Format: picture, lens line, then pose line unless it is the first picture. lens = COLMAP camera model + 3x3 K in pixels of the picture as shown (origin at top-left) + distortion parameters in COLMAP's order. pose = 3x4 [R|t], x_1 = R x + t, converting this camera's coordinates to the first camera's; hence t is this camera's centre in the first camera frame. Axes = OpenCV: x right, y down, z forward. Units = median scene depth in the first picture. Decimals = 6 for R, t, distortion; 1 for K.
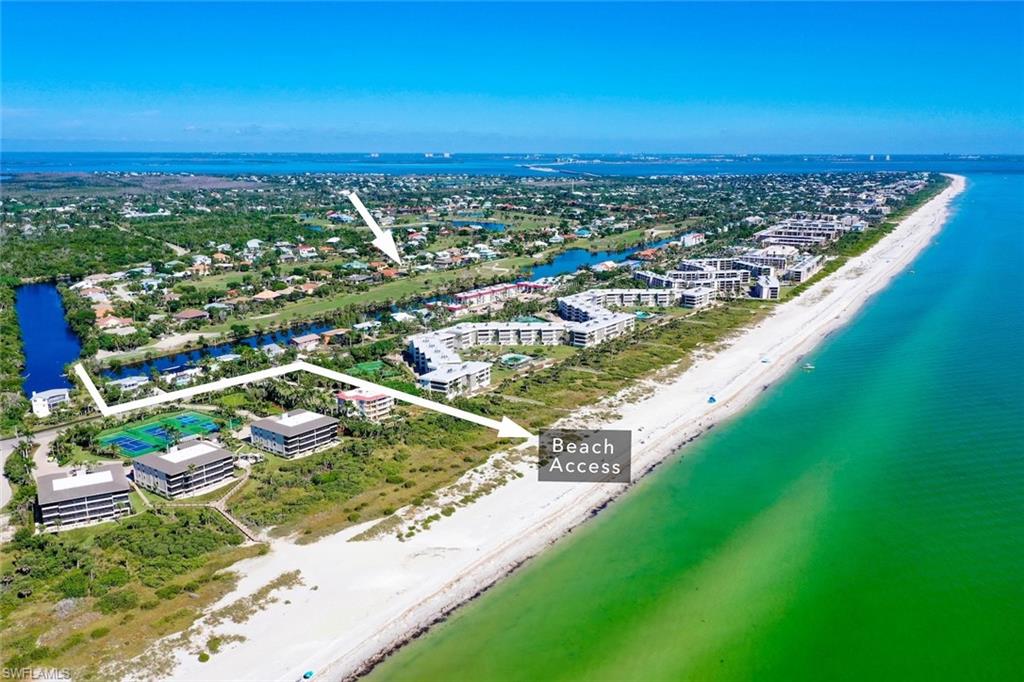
lens RADIAL K [[846.8, 0, 516.9], [0, 846.8, 338.3], [0, 0, 1]] dist [0.000728, 0.000808]
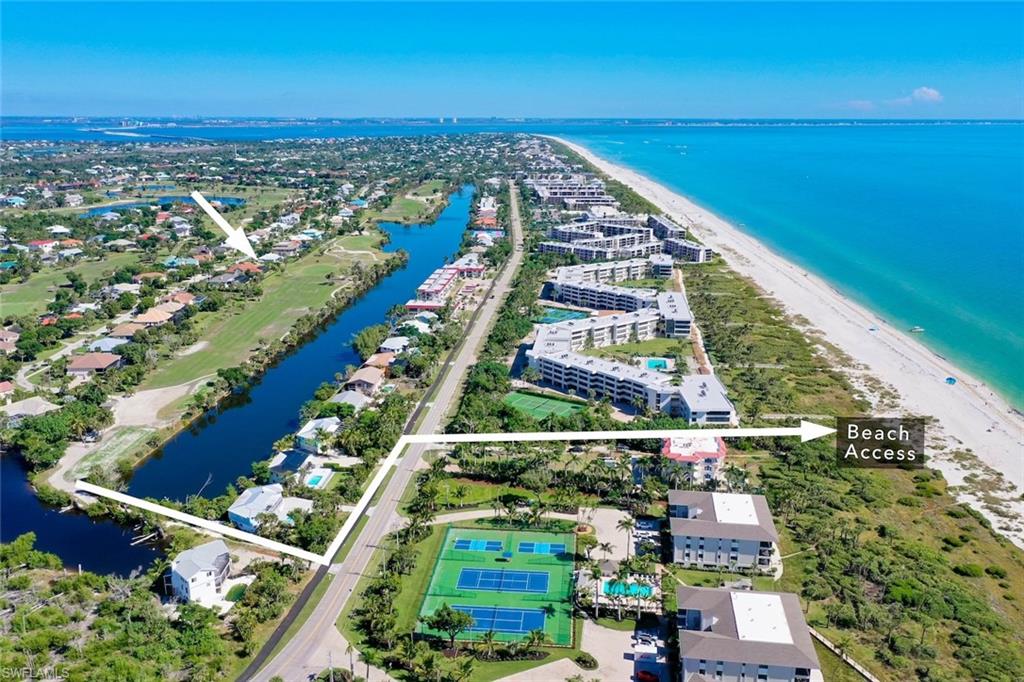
lens RADIAL K [[846.8, 0, 516.9], [0, 846.8, 338.3], [0, 0, 1]] dist [0.000728, 0.000808]
pose [[0.873101, -0.122353, 0.471937, -0.581320], [0.103159, 0.992443, 0.066449, -0.077941], [-0.476501, -0.009332, 0.879124, 0.435875]]
